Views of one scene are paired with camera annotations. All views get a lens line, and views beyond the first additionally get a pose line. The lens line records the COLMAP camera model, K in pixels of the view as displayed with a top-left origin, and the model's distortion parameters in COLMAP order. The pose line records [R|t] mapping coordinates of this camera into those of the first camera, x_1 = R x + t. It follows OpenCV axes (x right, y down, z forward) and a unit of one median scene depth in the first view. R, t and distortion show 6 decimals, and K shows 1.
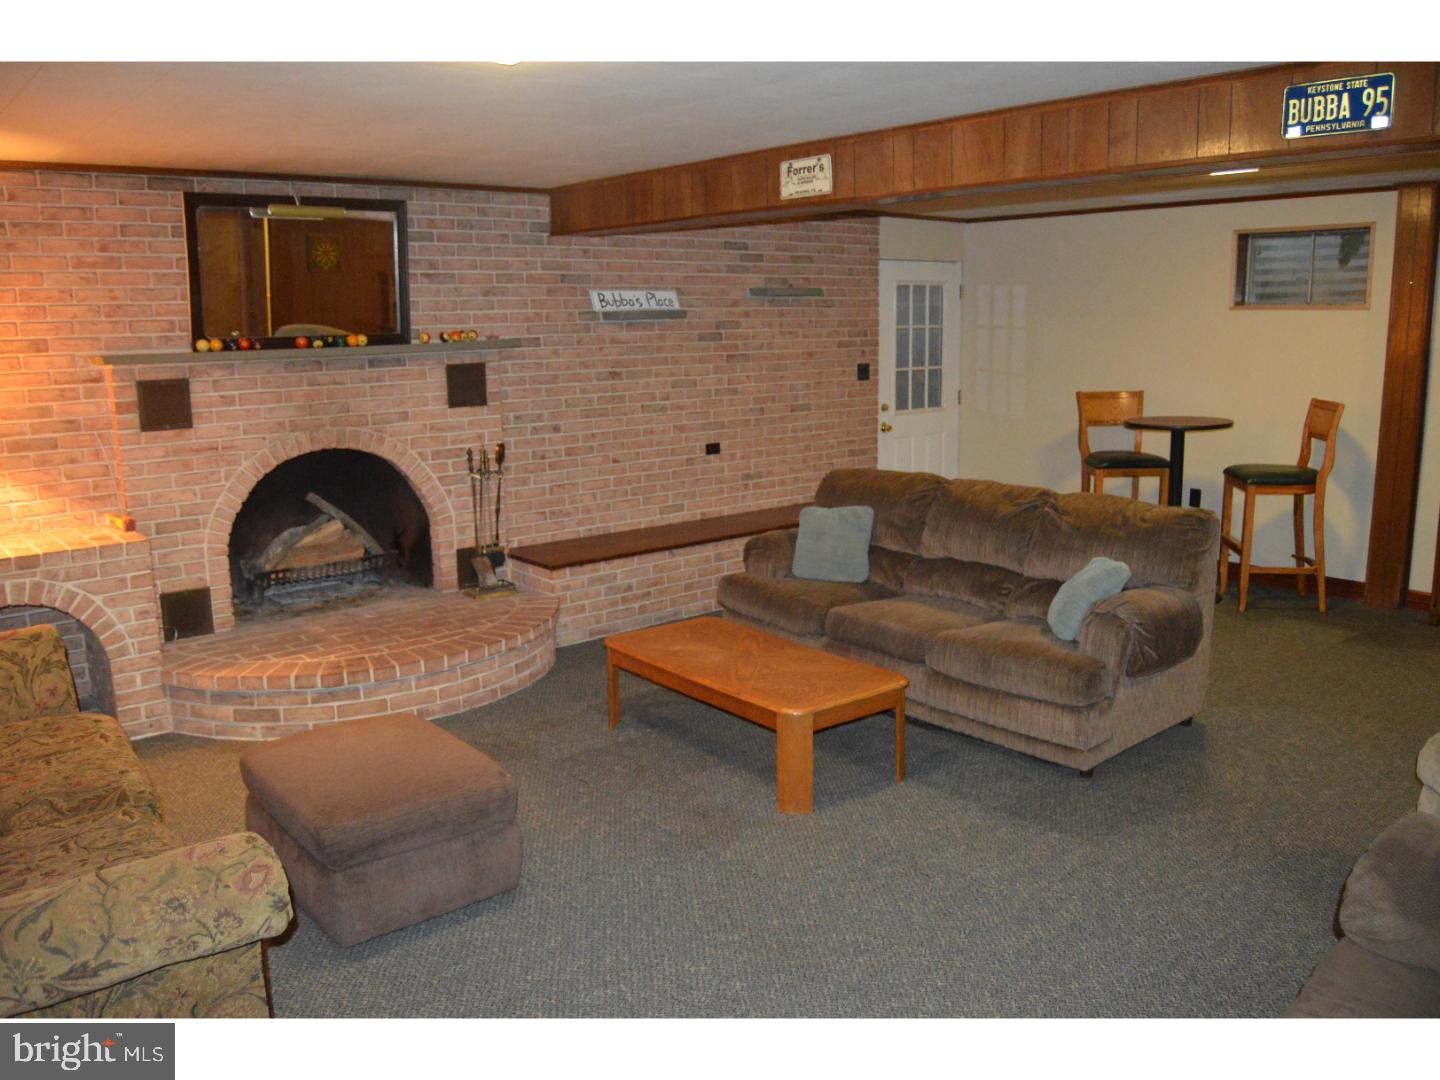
lens RADIAL K [[1146.5, 0, 728.6], [0, 1146.5, 536.5], [0, 0, 1]] dist [-0.087061, 0.034424]
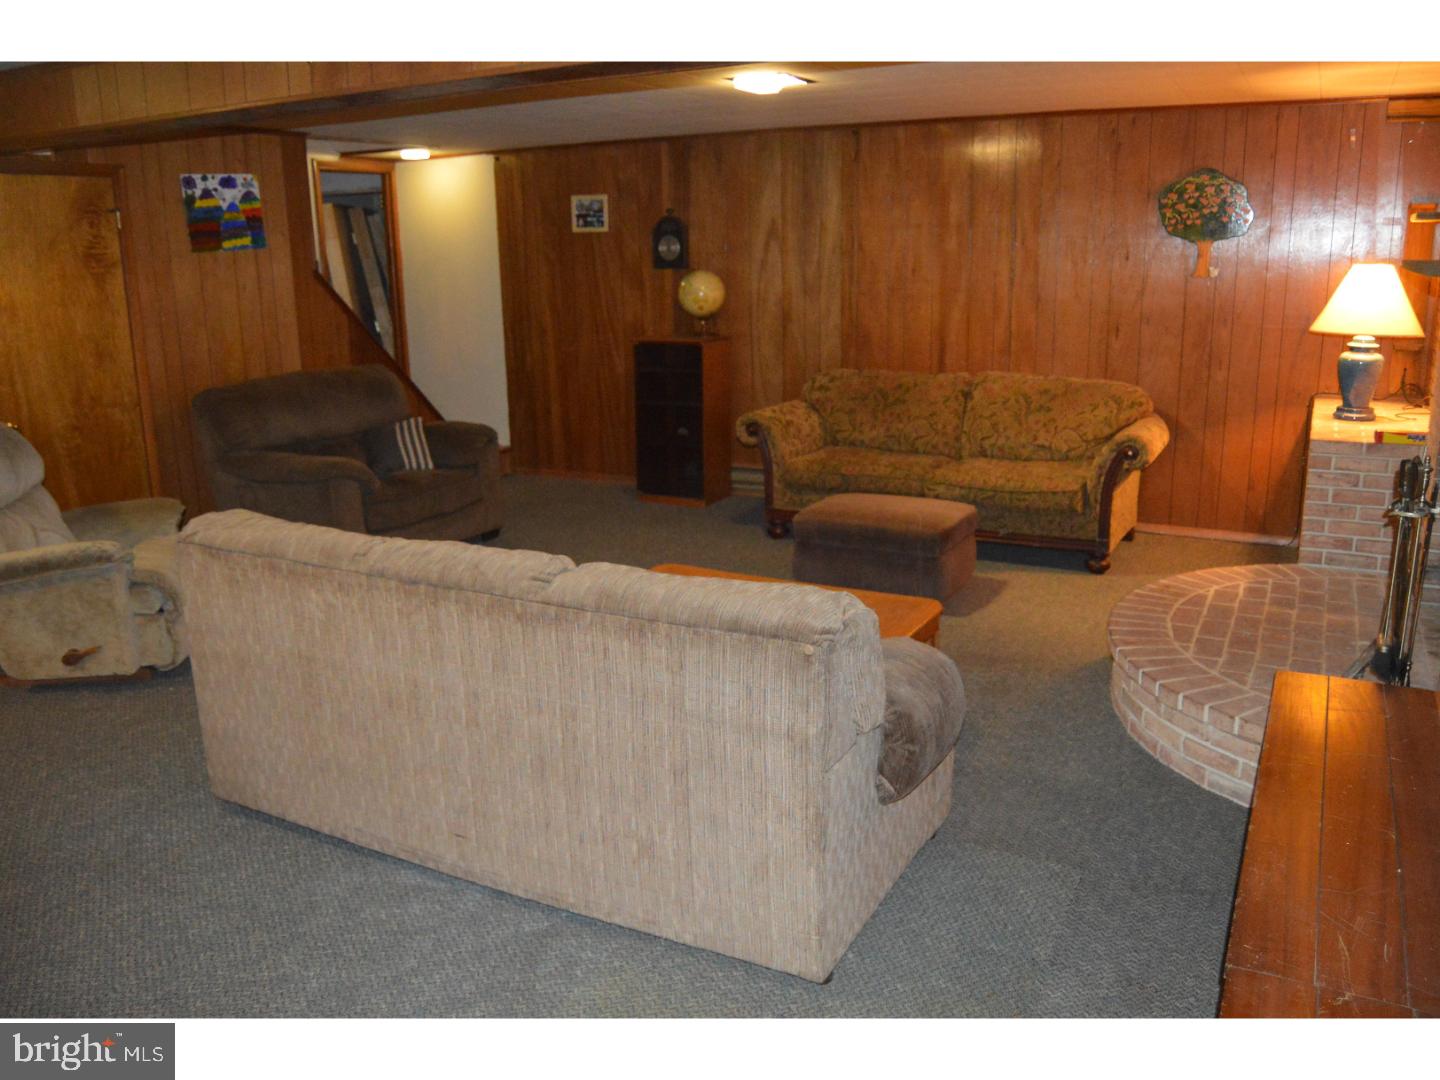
lens RADIAL K [[1146.5, 0, 719.4], [0, 1146.5, 543.3], [0, 0, 1]] dist [-0.087061, 0.034424]
pose [[-0.923869, 0.132835, -0.358917, 0.320080], [-0.033513, 0.906150, 0.421627, -0.281985], [0.381240, 0.401557, -0.832712, 1.445505]]
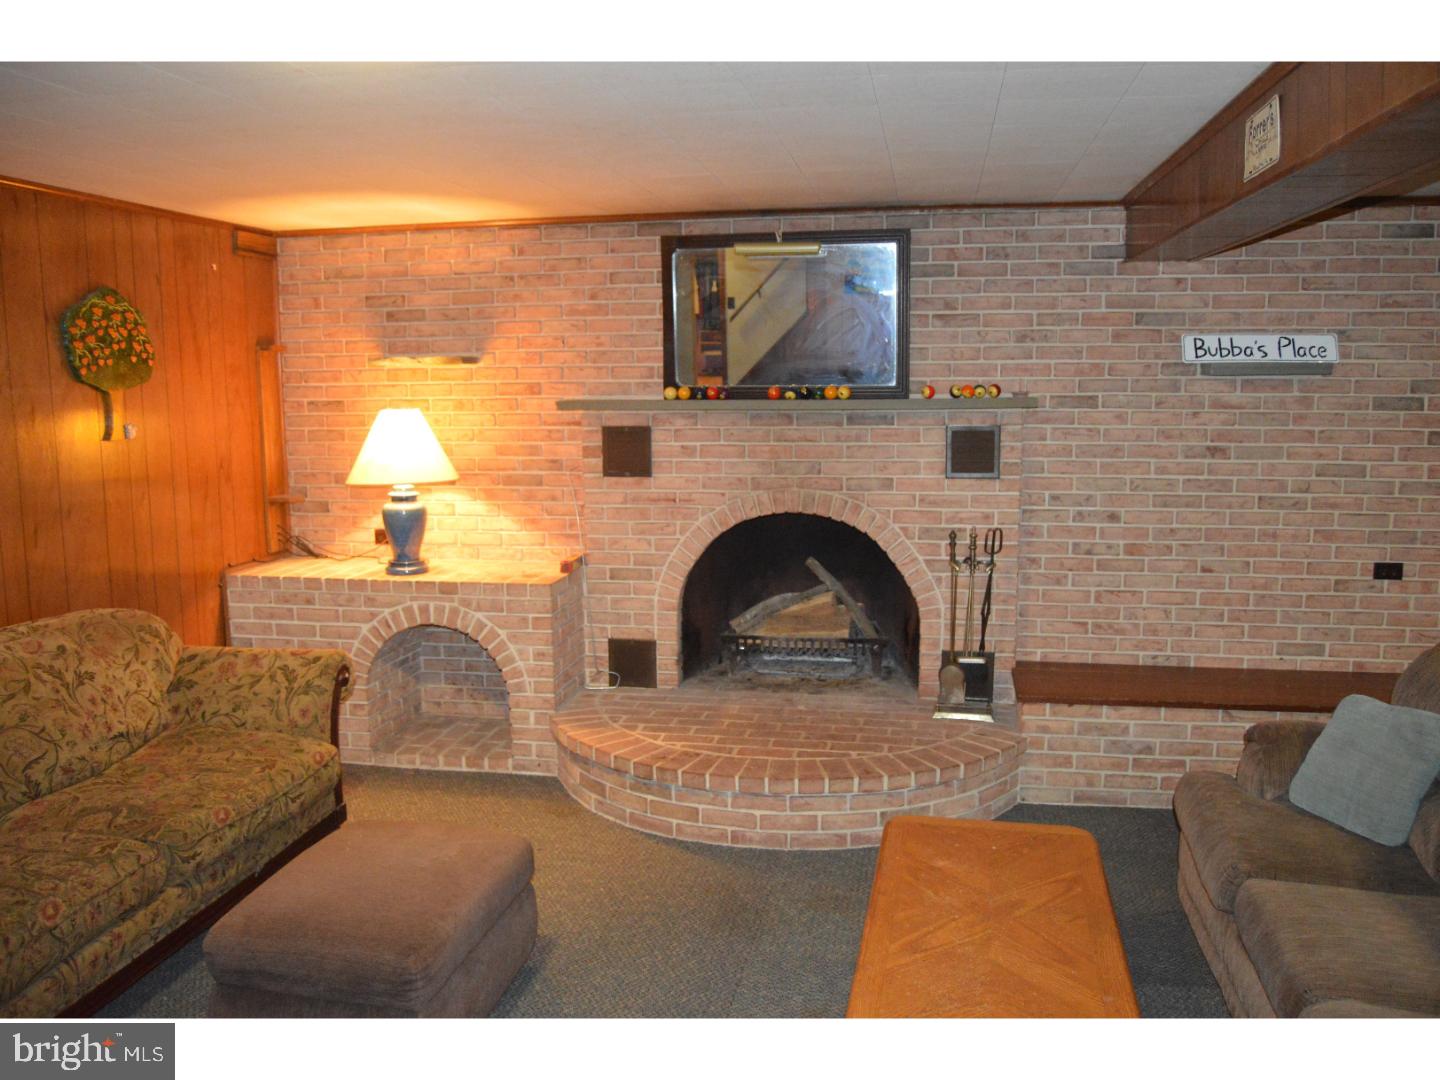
lens RADIAL K [[1146.5, 0, 721.0], [0, 1146.5, 538.5], [0, 0, 1]] dist [-0.087061, 0.034424]
pose [[0.637856, 0.120776, -0.760627, 0.303828], [-0.145675, 0.988719, 0.034831, -0.081687], [0.756253, 0.088587, 0.648255, 0.380776]]
